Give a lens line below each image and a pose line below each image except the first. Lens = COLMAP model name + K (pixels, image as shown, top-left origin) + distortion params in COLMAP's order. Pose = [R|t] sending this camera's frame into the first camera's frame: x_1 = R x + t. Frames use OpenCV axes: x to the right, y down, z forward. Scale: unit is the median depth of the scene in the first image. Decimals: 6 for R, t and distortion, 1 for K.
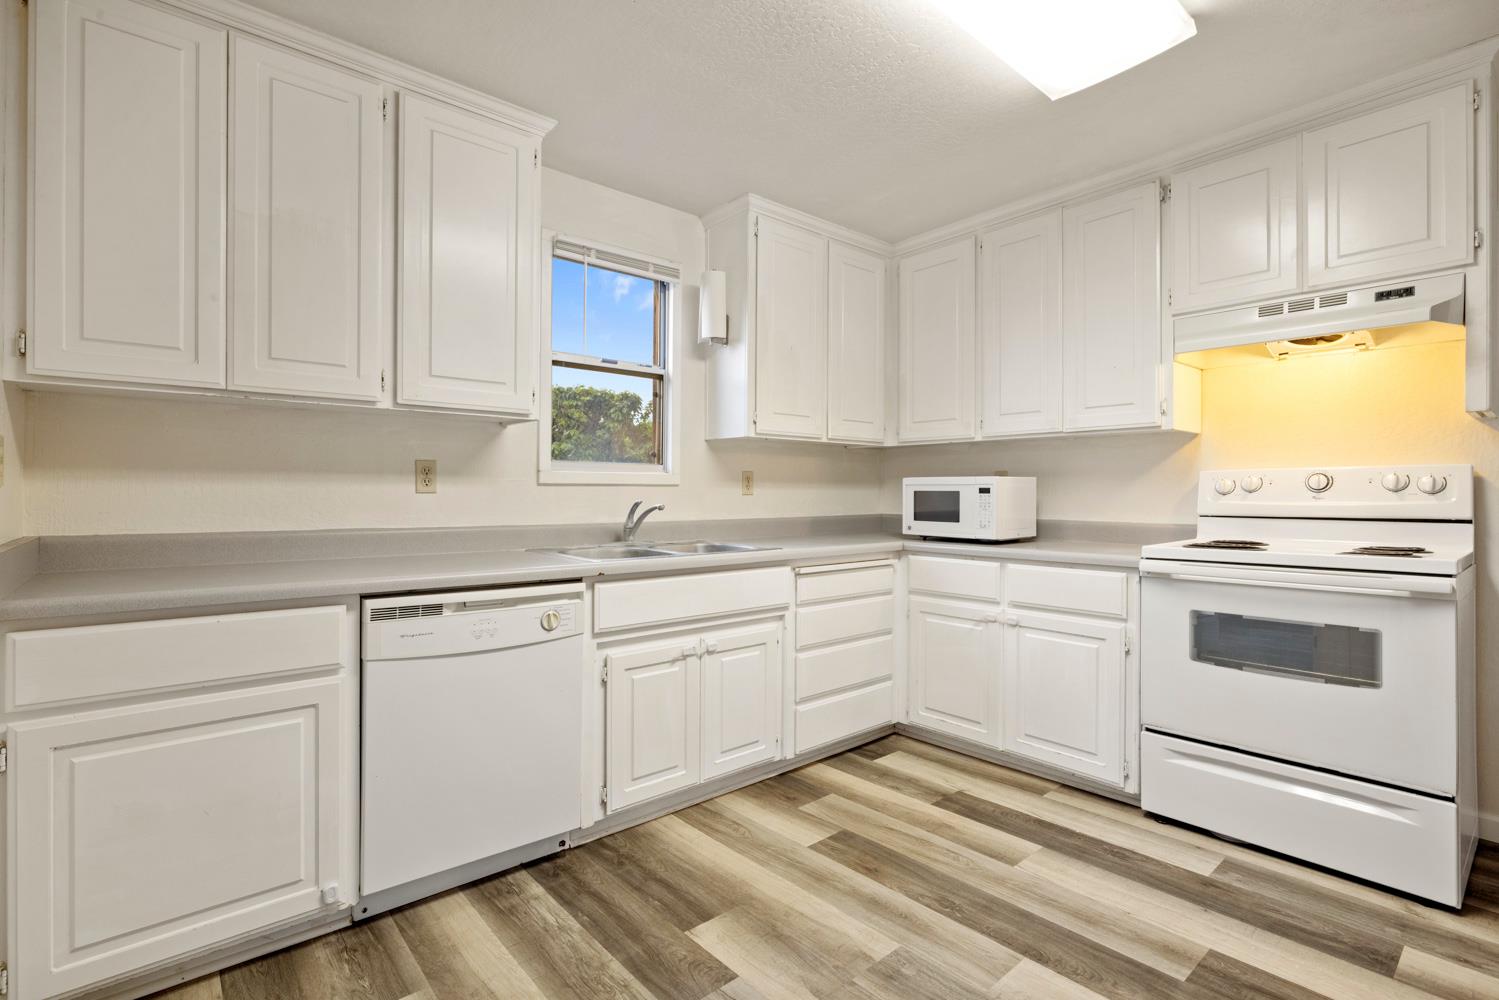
lens RADIAL K [[697.6, 0, 746.2], [0, 697.6, 496.0], [0, 0, 1]] dist [-0.010489, 0.000124]
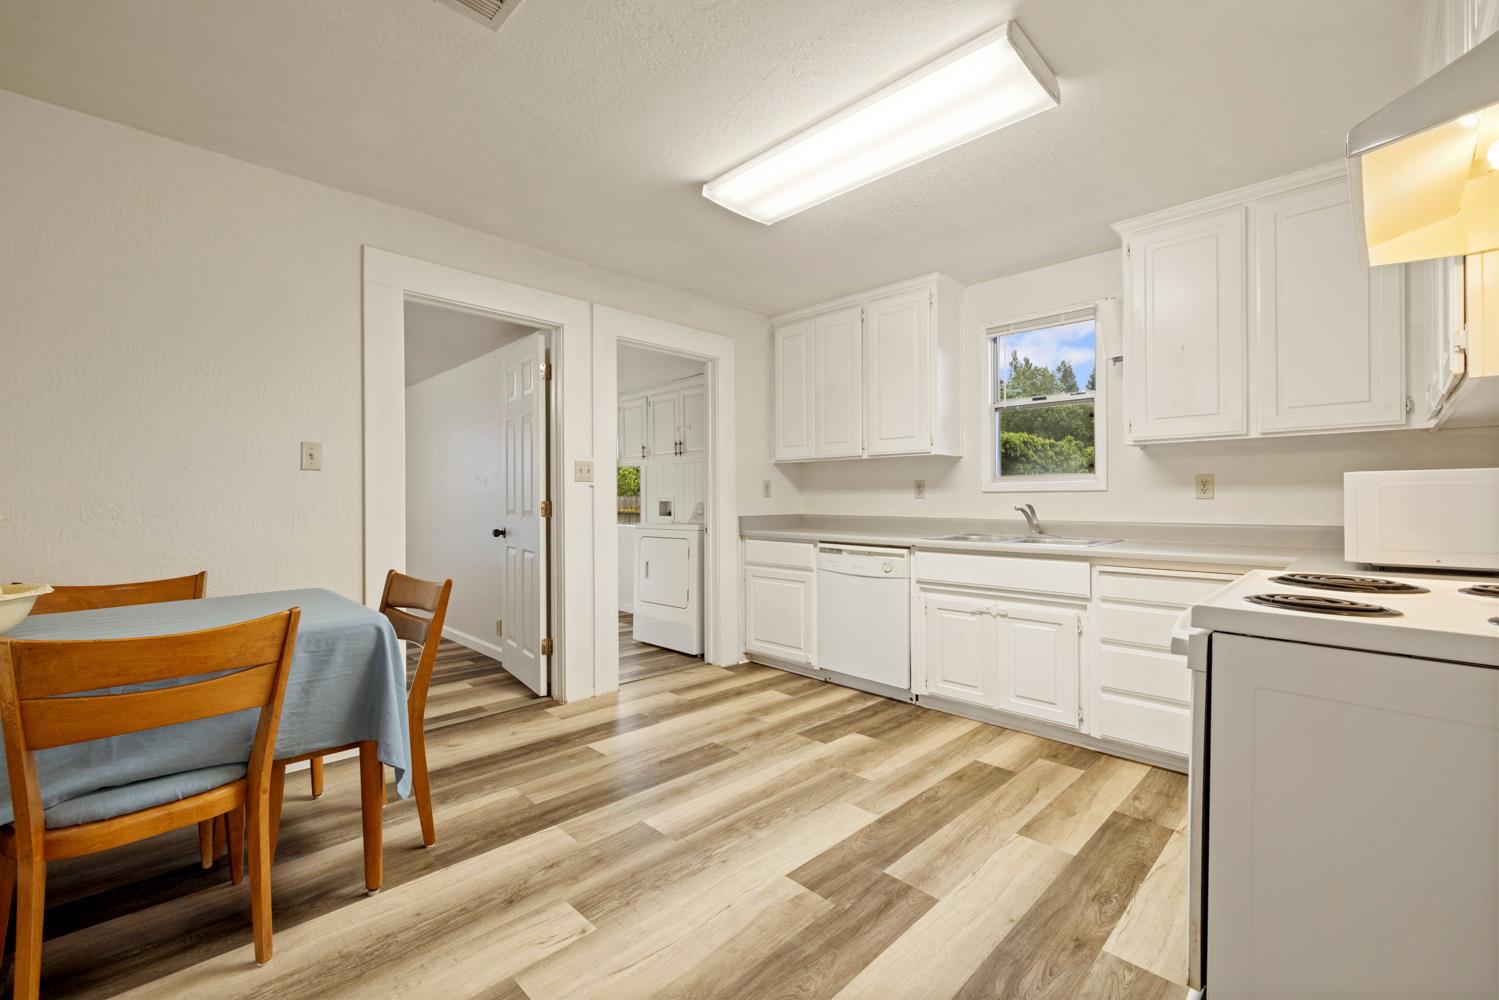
lens RADIAL K [[632.4, 0, 740.3], [0, 632.4, 500.8], [0, 0, 1]] dist [-0.002302, -0.000453]
pose [[0.069745, 0.001398, -0.997564, 1.262519], [-0.001007, 0.999999, 0.001331, 0.000859], [0.997564, 0.000912, 0.069746, 0.453594]]
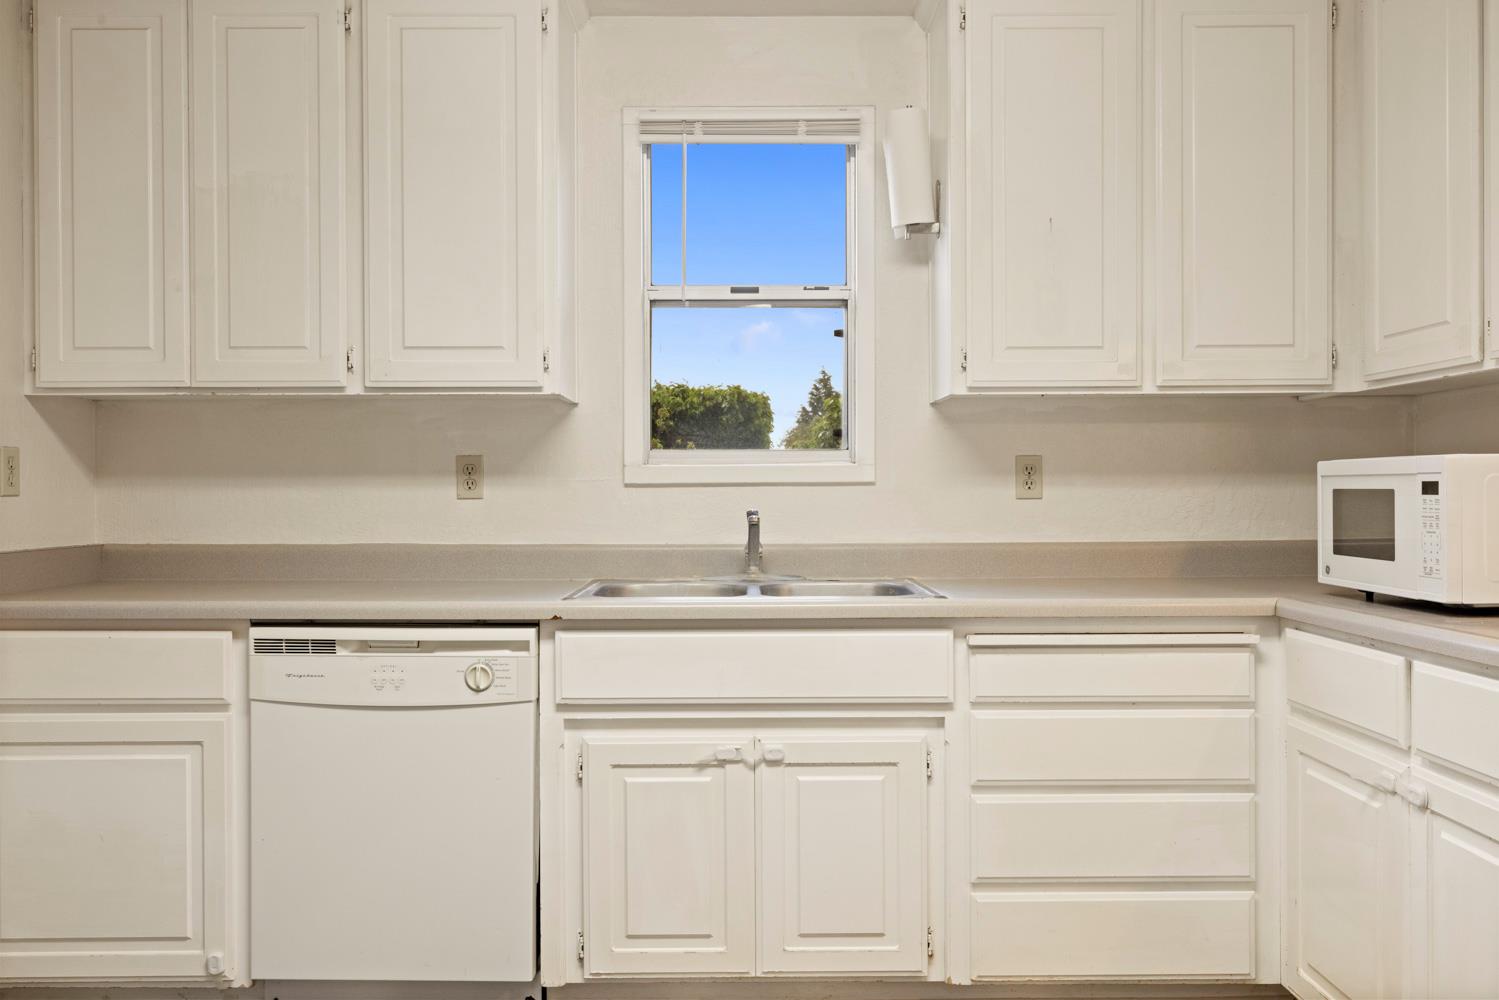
lens RADIAL K [[1197.5, 0, 746.0], [0, 1197.5, 501.3], [0, 0, 1]] dist [0.002278, 0.008119]
pose [[0.760312, -0.001060, -0.649557, 0.670569], [0.003177, 0.999993, 0.002086, -0.003673], [0.649550, -0.003650, 0.760310, 0.223513]]
